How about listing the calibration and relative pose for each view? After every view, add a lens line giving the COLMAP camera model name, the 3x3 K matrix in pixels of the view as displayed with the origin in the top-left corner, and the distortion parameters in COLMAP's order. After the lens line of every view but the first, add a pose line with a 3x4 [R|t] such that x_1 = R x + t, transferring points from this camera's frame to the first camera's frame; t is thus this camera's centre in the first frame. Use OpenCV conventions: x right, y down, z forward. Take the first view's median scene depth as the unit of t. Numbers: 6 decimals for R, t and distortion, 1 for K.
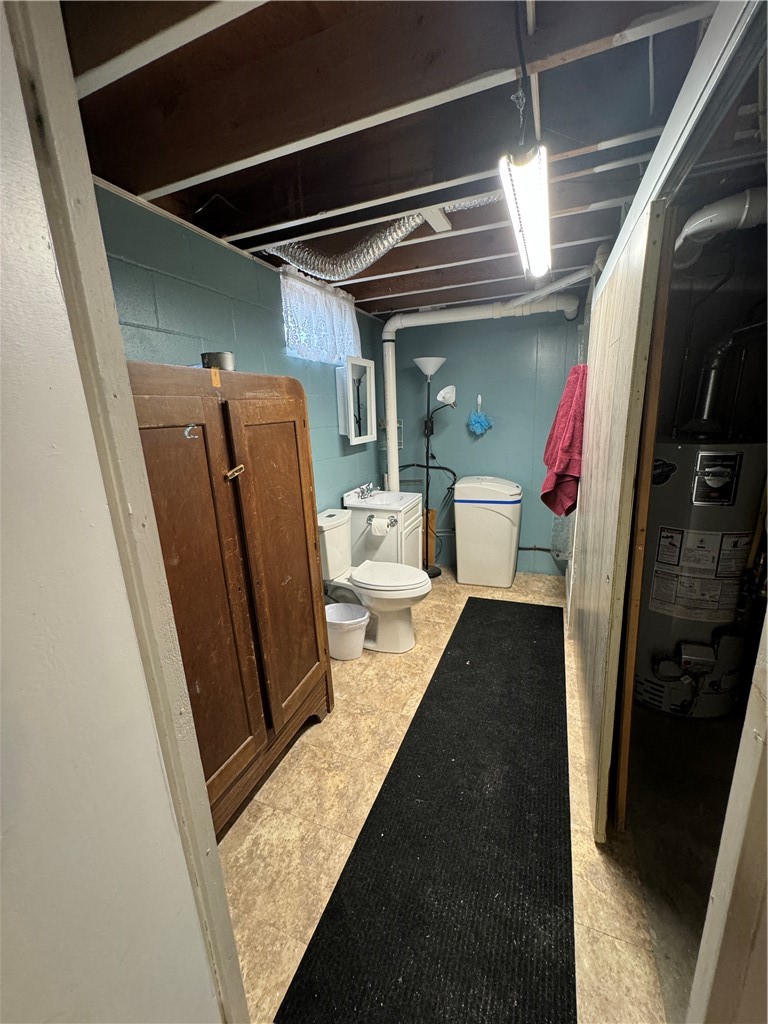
lens RADIAL K [[410.4, 0, 384.1], [0, 410.4, 508.1], [0, 0, 1]] dist [-0.001103, 0.000790]
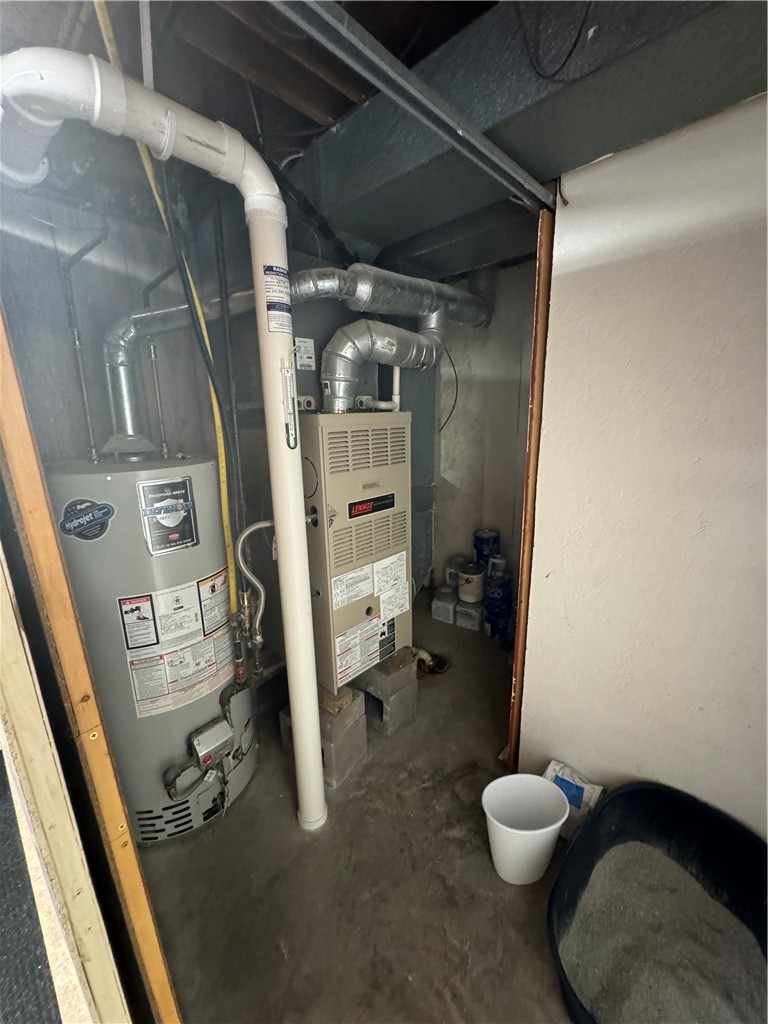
lens RADIAL K [[410.4, 0, 383.4], [0, 410.4, 513.8], [0, 0, 1]] dist [-0.001103, 0.000790]
pose [[0.348134, -0.188022, 0.918395, 0.256475], [0.232103, 0.966465, 0.109880, -0.061798], [-0.908257, 0.174910, 0.380100, 0.356973]]
